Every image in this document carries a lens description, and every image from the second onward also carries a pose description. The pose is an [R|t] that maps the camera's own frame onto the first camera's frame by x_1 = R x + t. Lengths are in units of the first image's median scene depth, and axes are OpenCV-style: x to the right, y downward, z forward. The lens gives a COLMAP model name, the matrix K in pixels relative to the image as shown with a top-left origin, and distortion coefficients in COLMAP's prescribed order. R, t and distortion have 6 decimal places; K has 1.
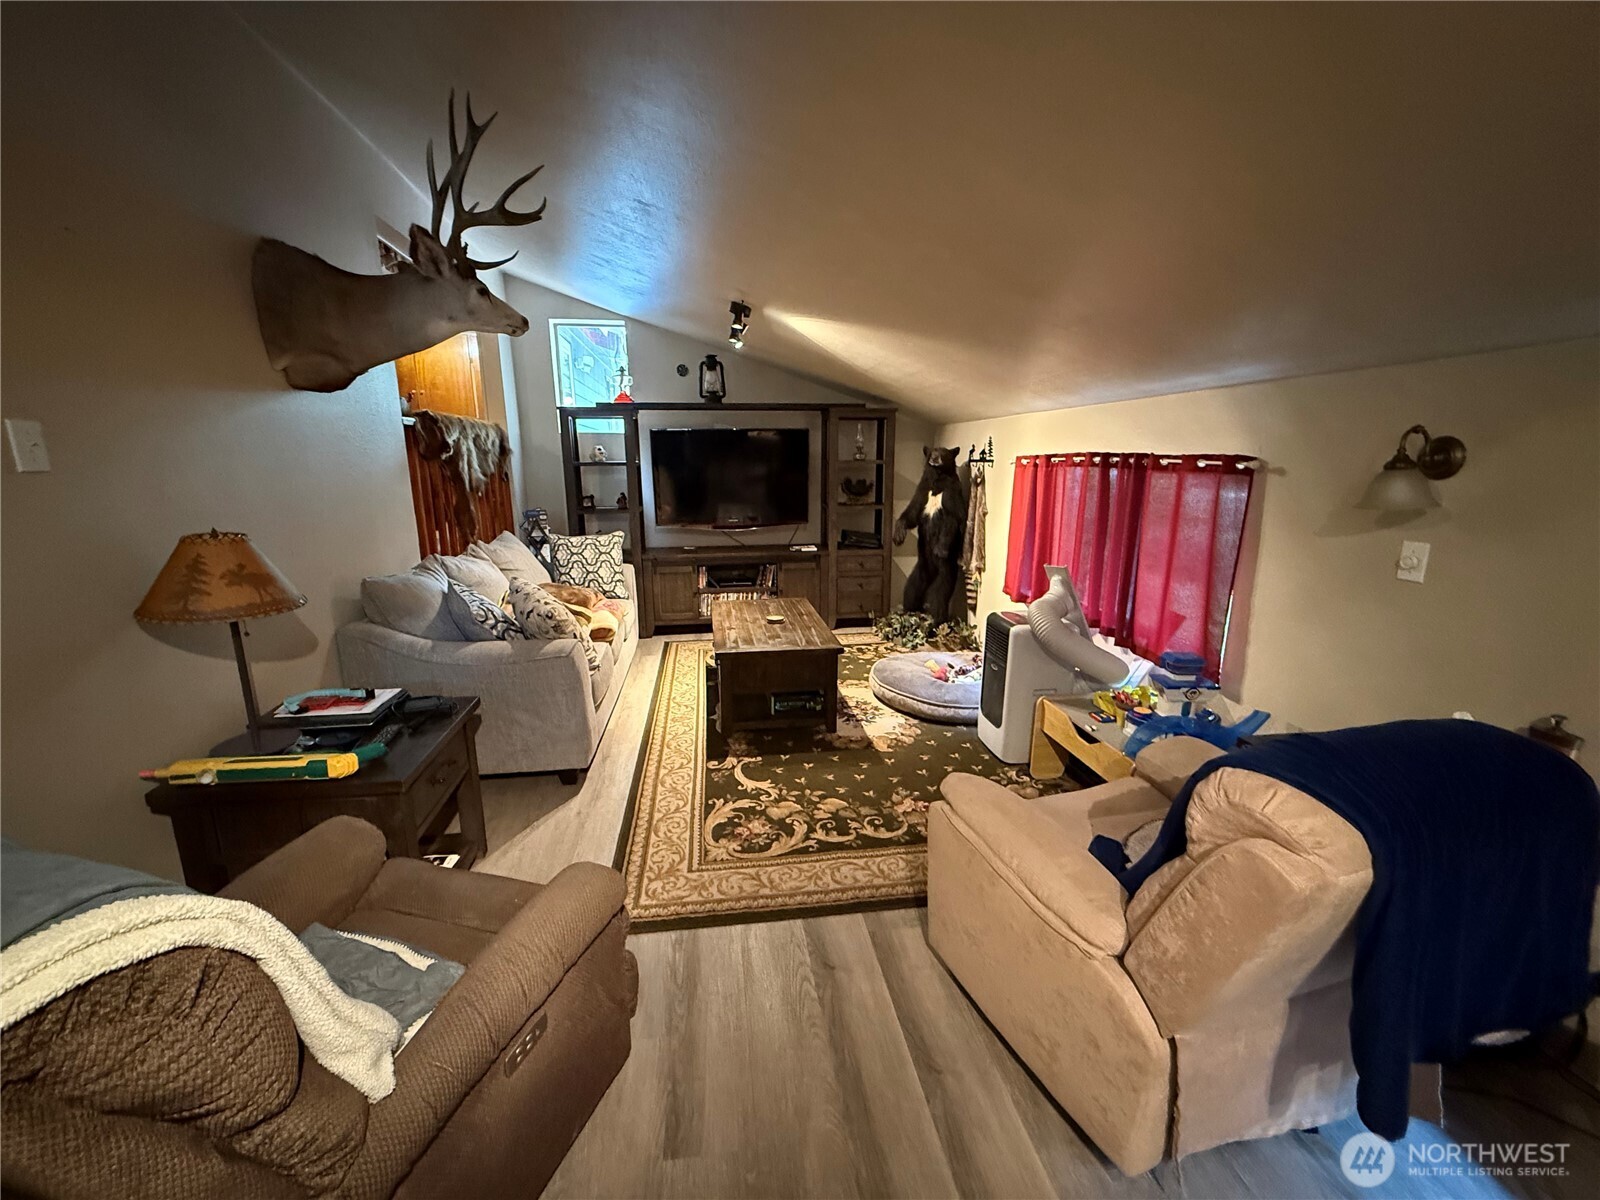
lens RADIAL K [[643.3, 0, 800.0], [0, 643.3, 600.0], [0, 0, 1]] dist [0.008468, 0.000641]
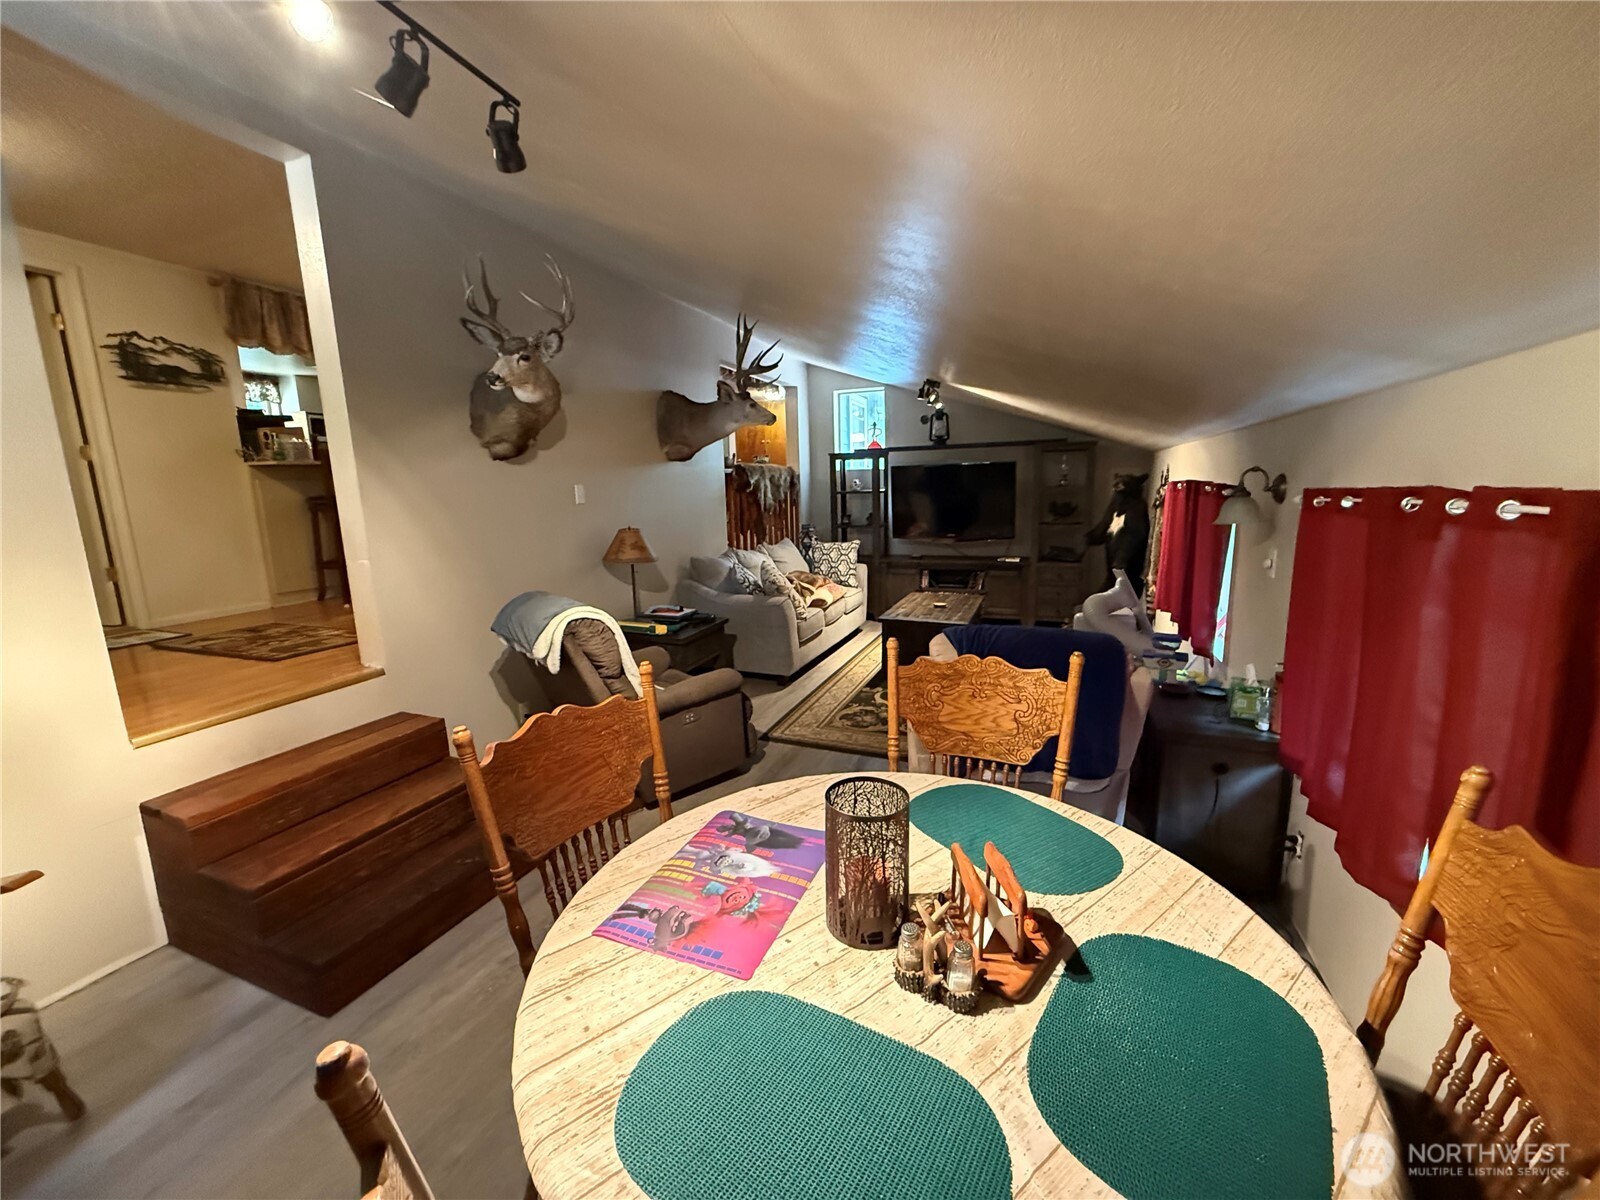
lens RADIAL K [[643.3, 0, 800.0], [0, 643.3, 600.0], [0, 0, 1]] dist [0.008468, 0.000641]
pose [[0.867998, 0.071178, -0.491440, 0.422620], [-0.087153, 0.996148, -0.009655, 0.065822], [0.488860, 0.051211, 0.870858, -0.381457]]
